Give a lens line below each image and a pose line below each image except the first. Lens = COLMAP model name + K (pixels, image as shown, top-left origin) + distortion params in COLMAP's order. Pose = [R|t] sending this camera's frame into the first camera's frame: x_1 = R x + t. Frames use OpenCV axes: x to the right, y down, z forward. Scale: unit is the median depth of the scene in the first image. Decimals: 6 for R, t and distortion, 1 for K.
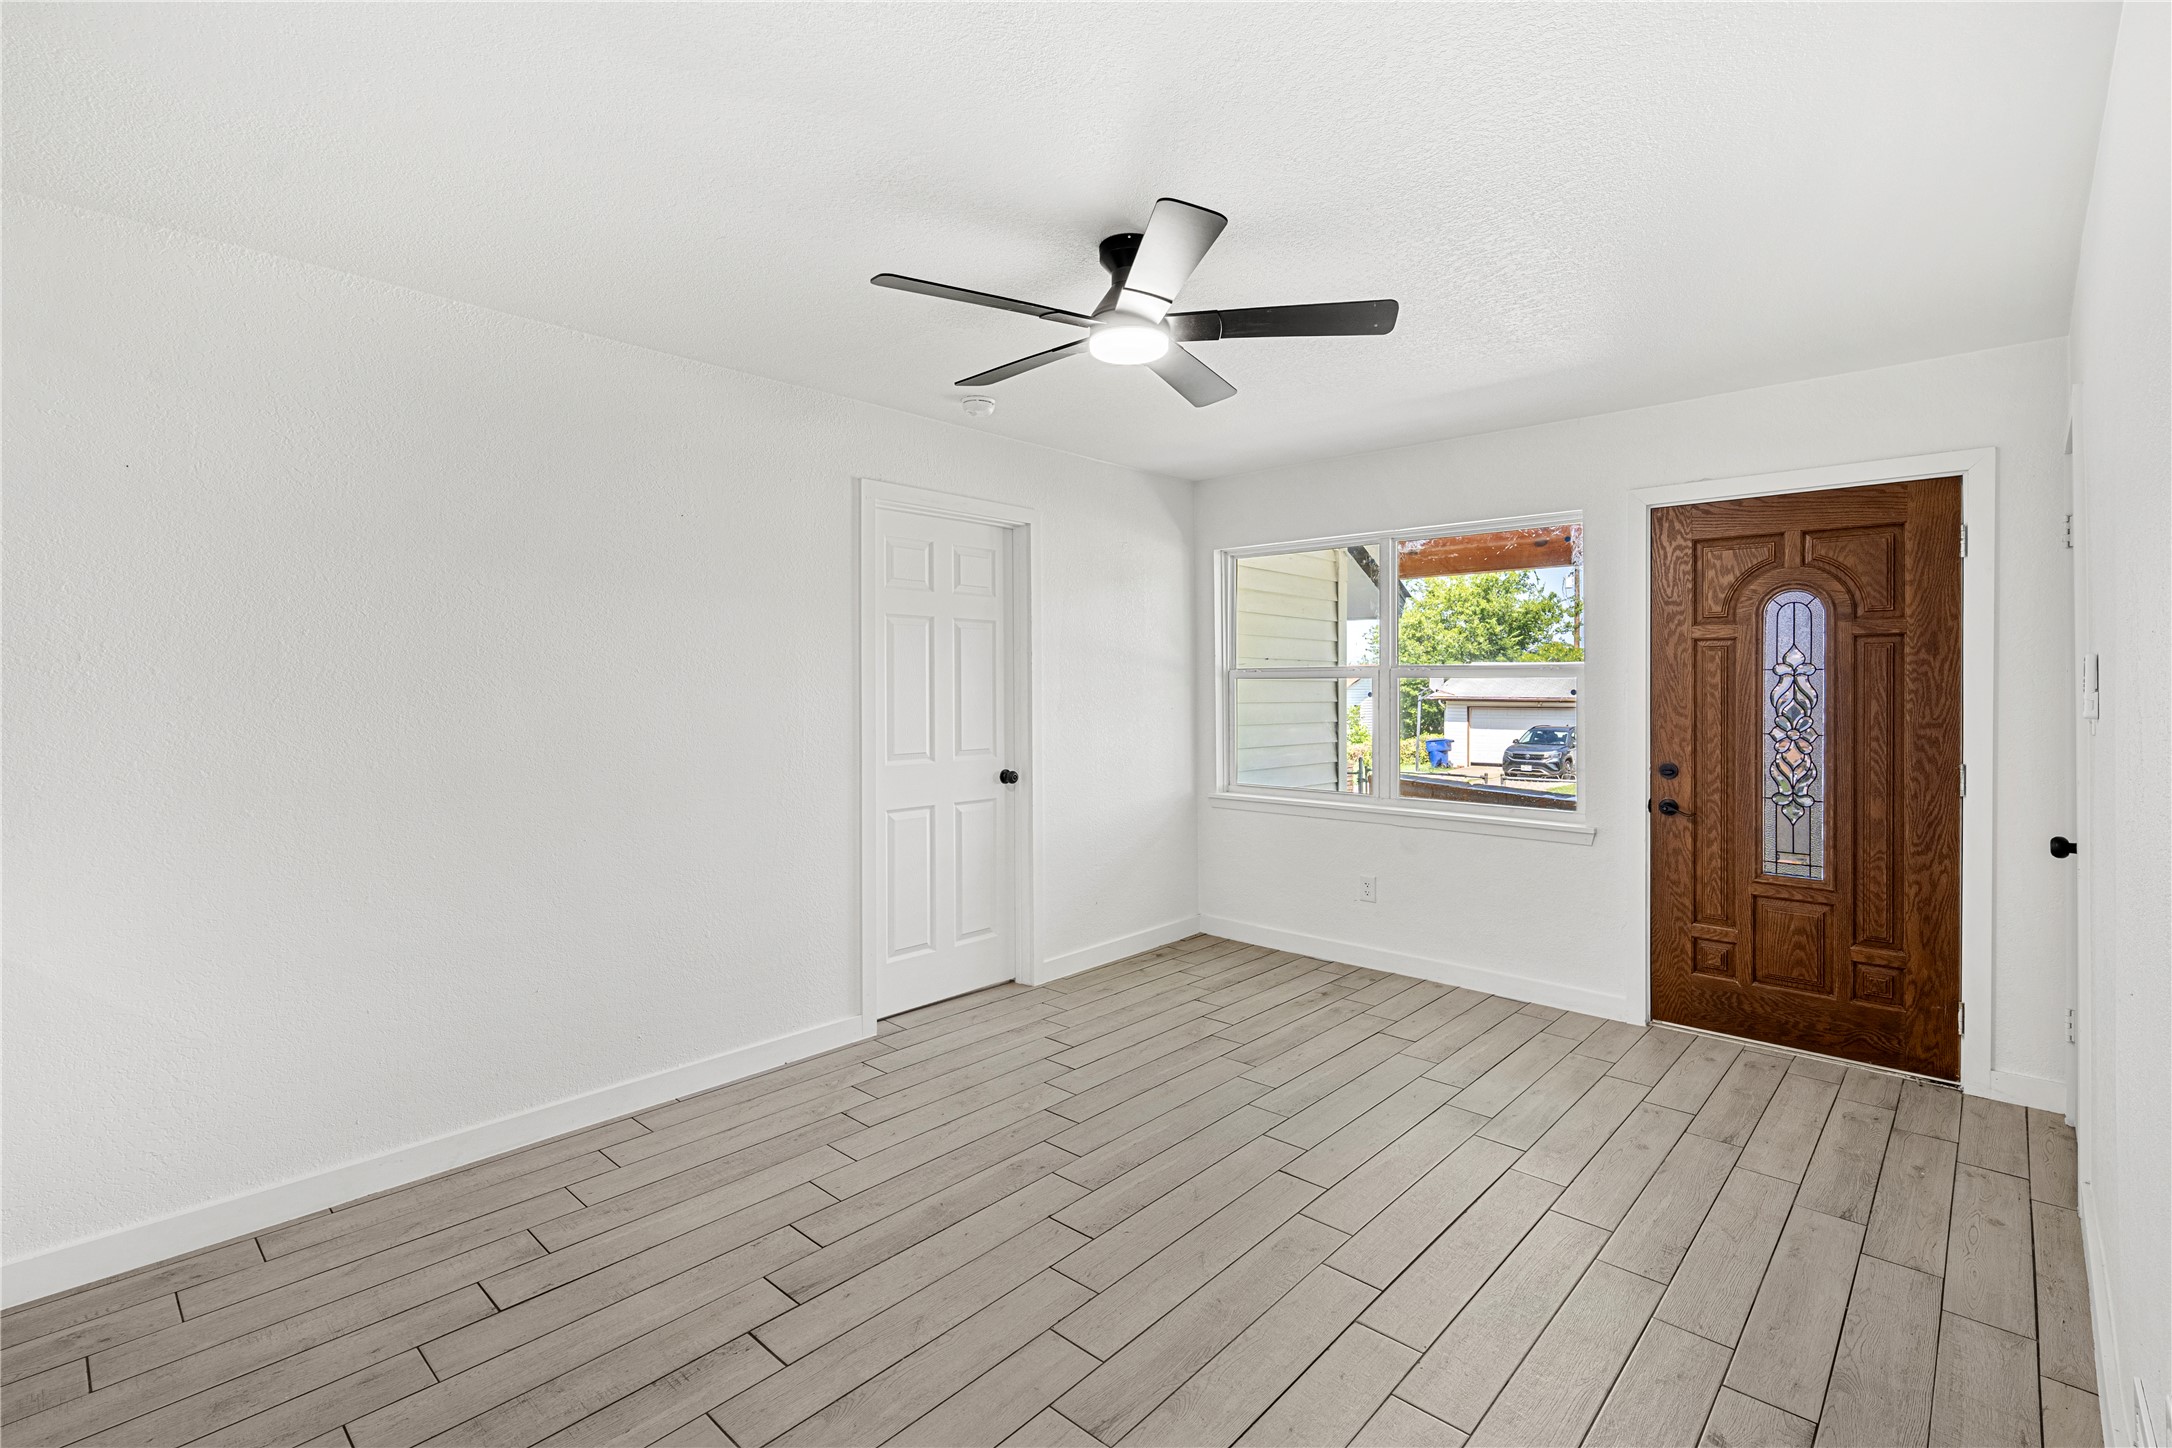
lens RADIAL K [[987.1, 0, 1115.6], [0, 987.1, 696.3], [0, 0, 1]] dist [0.002514, -0.002045]
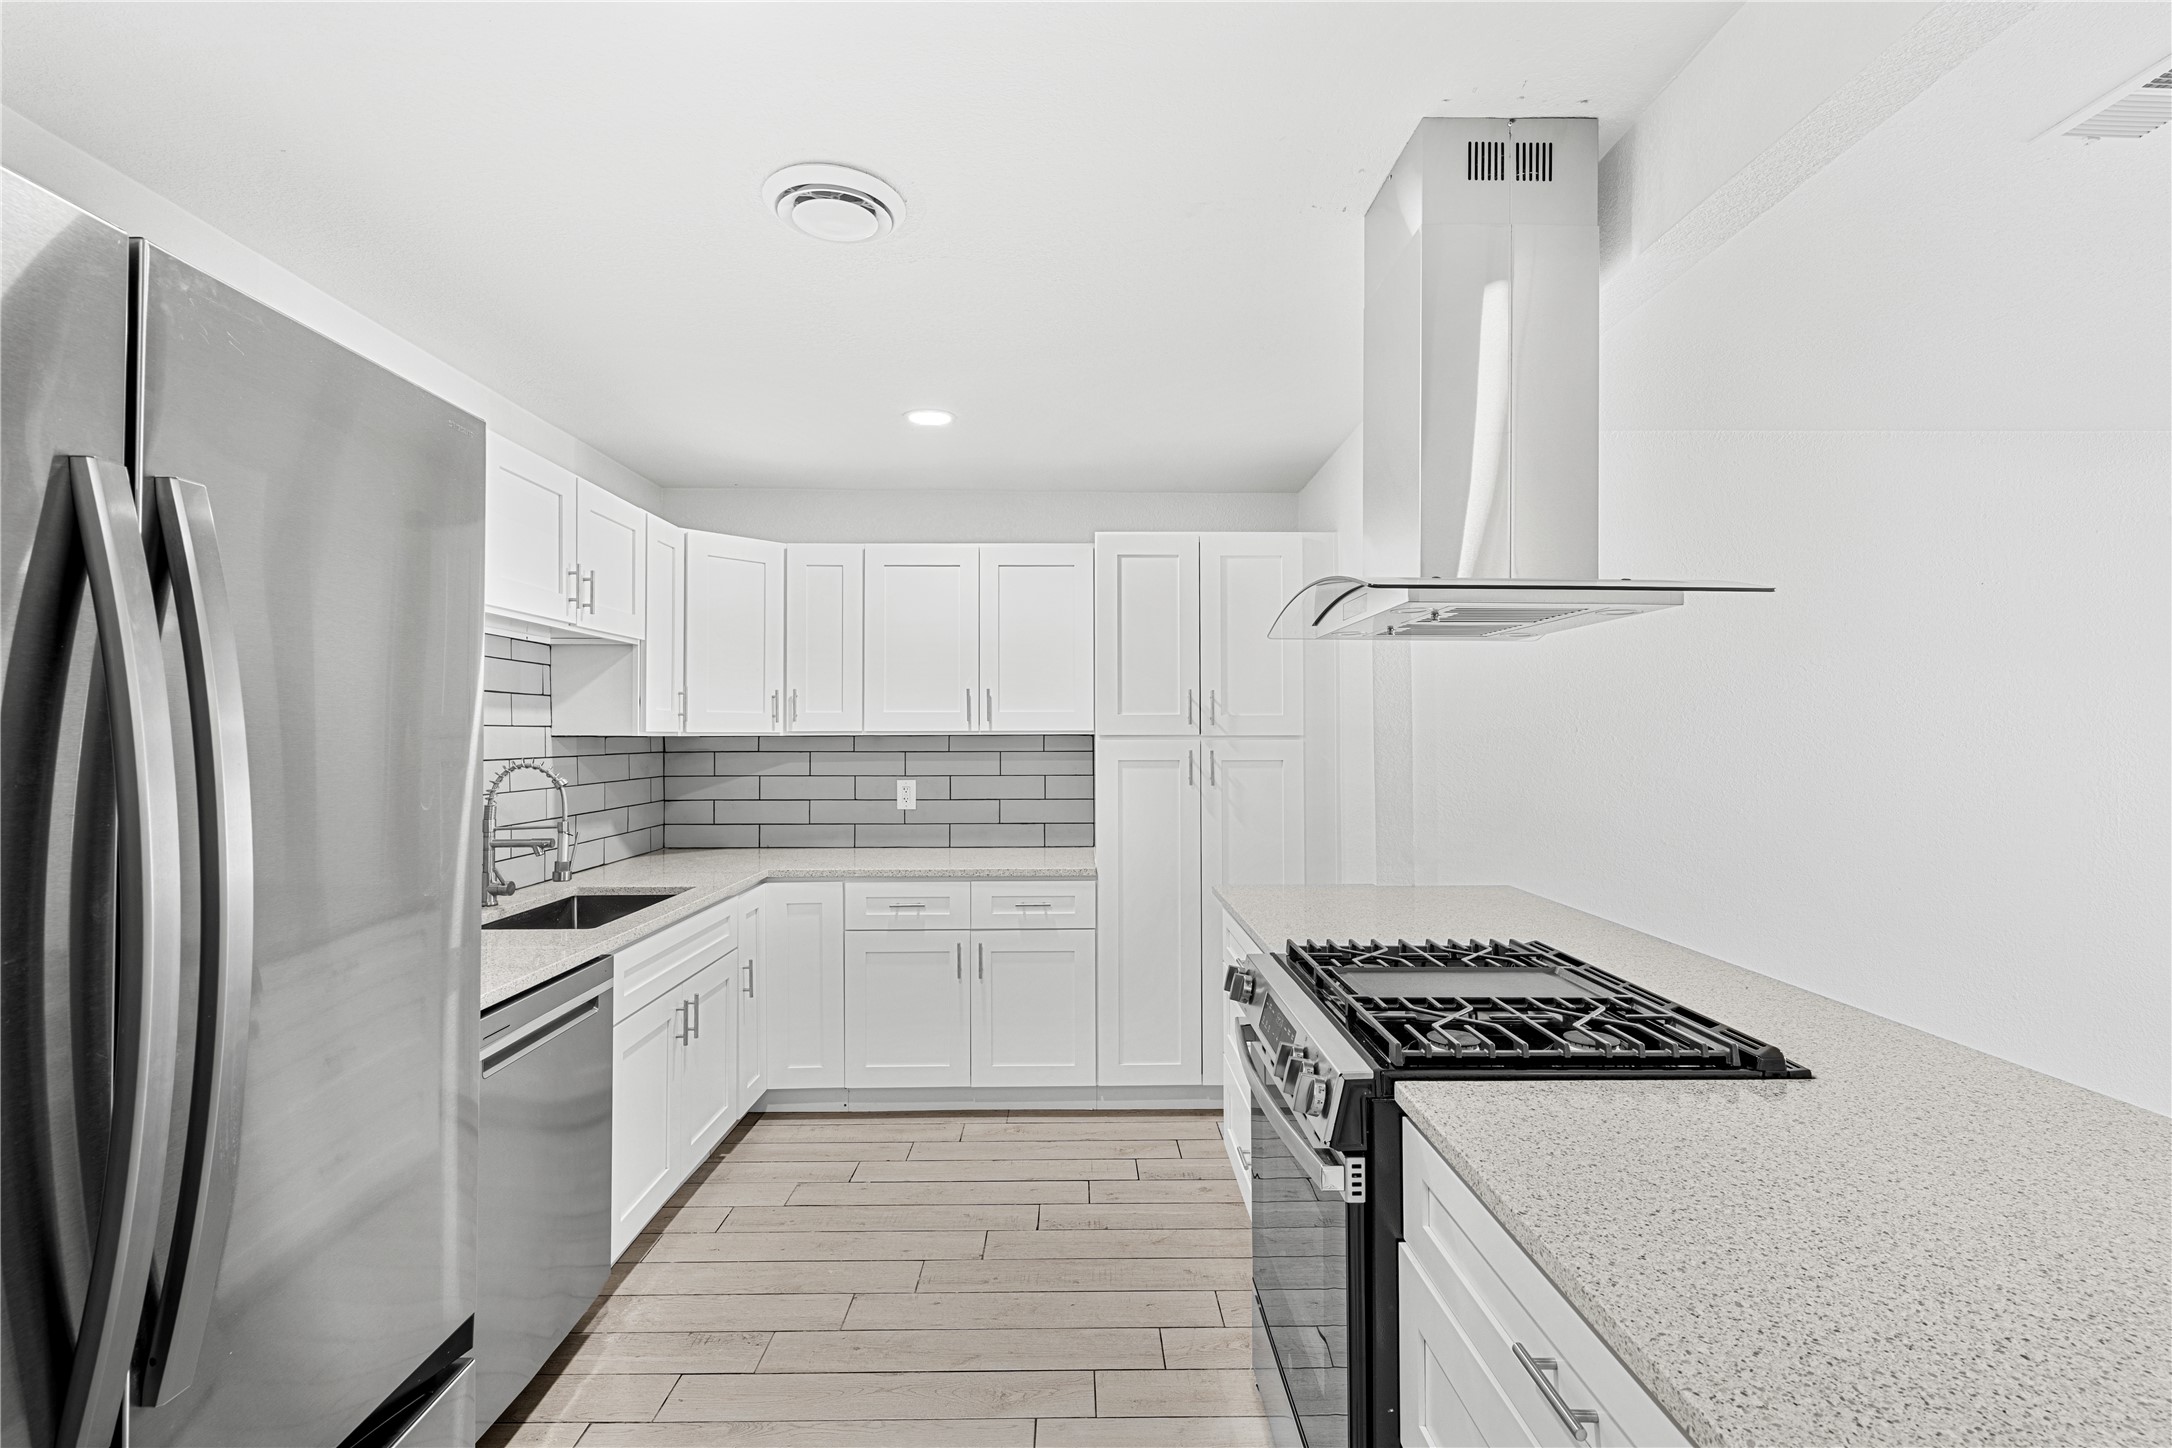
lens RADIAL K [[987.1, 0, 1096.4], [0, 987.1, 720.8], [0, 0, 1]] dist [0.002514, -0.002045]
pose [[0.664256, -0.009552, -0.747444, -0.184106], [-0.005606, 0.999827, -0.017759, -0.010224], [0.747484, 0.015987, 0.664088, -0.248611]]
